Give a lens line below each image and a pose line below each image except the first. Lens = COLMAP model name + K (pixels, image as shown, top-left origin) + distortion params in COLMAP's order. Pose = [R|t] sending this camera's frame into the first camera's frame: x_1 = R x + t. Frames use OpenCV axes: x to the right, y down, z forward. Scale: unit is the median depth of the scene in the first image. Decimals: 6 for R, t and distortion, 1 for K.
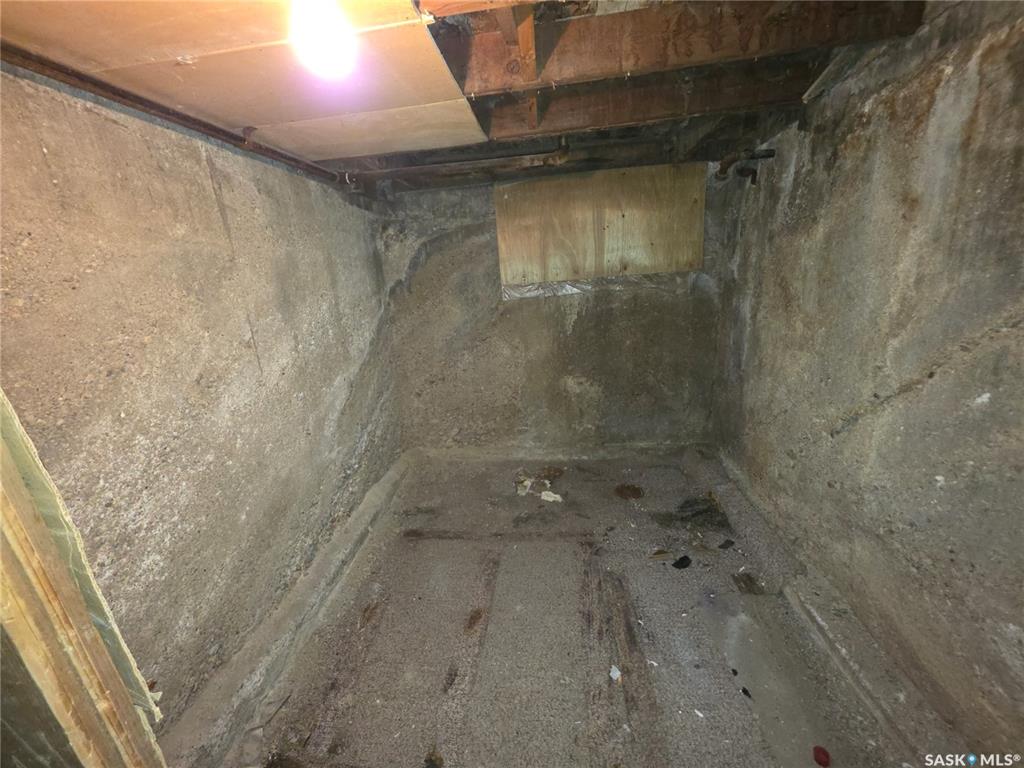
lens RADIAL K [[408.9, 0, 509.5], [0, 408.9, 382.5], [0, 0, 1]] dist [0.001334, 0.000893]
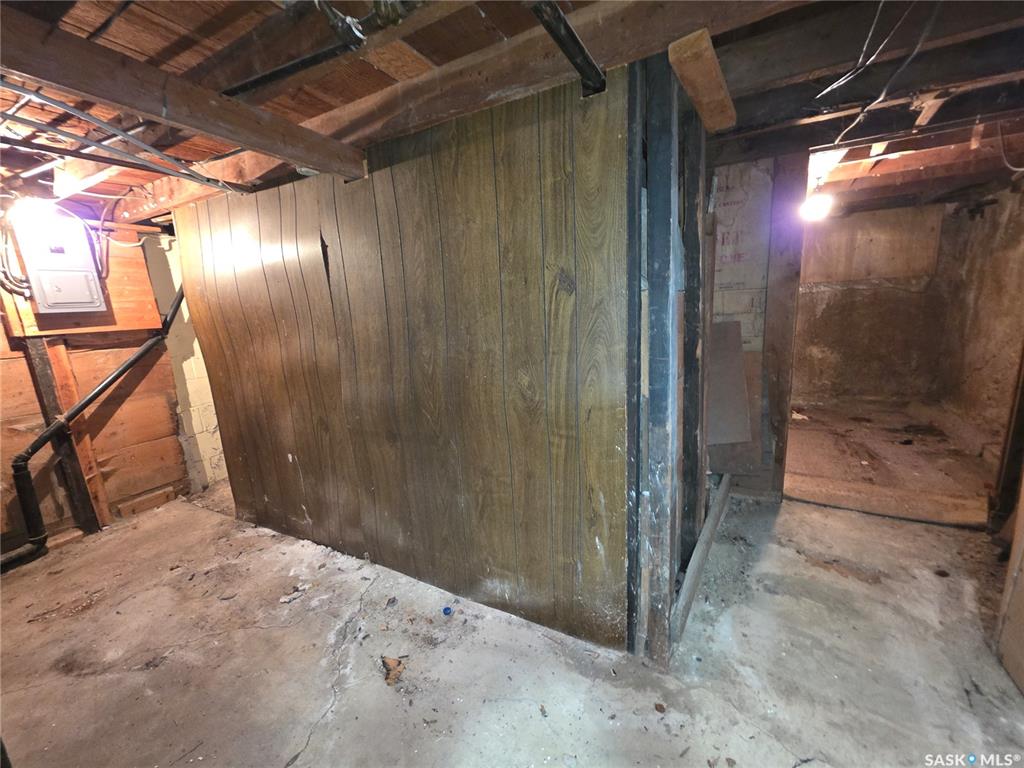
lens RADIAL K [[408.9, 0, 509.5], [0, 408.9, 382.5], [0, 0, 1]] dist [0.001334, 0.000893]
pose [[0.932493, 0.087084, -0.350533, -0.432751], [-0.103729, 0.994184, -0.028953, 0.332653], [0.345973, 0.063359, 0.936103, -0.945221]]
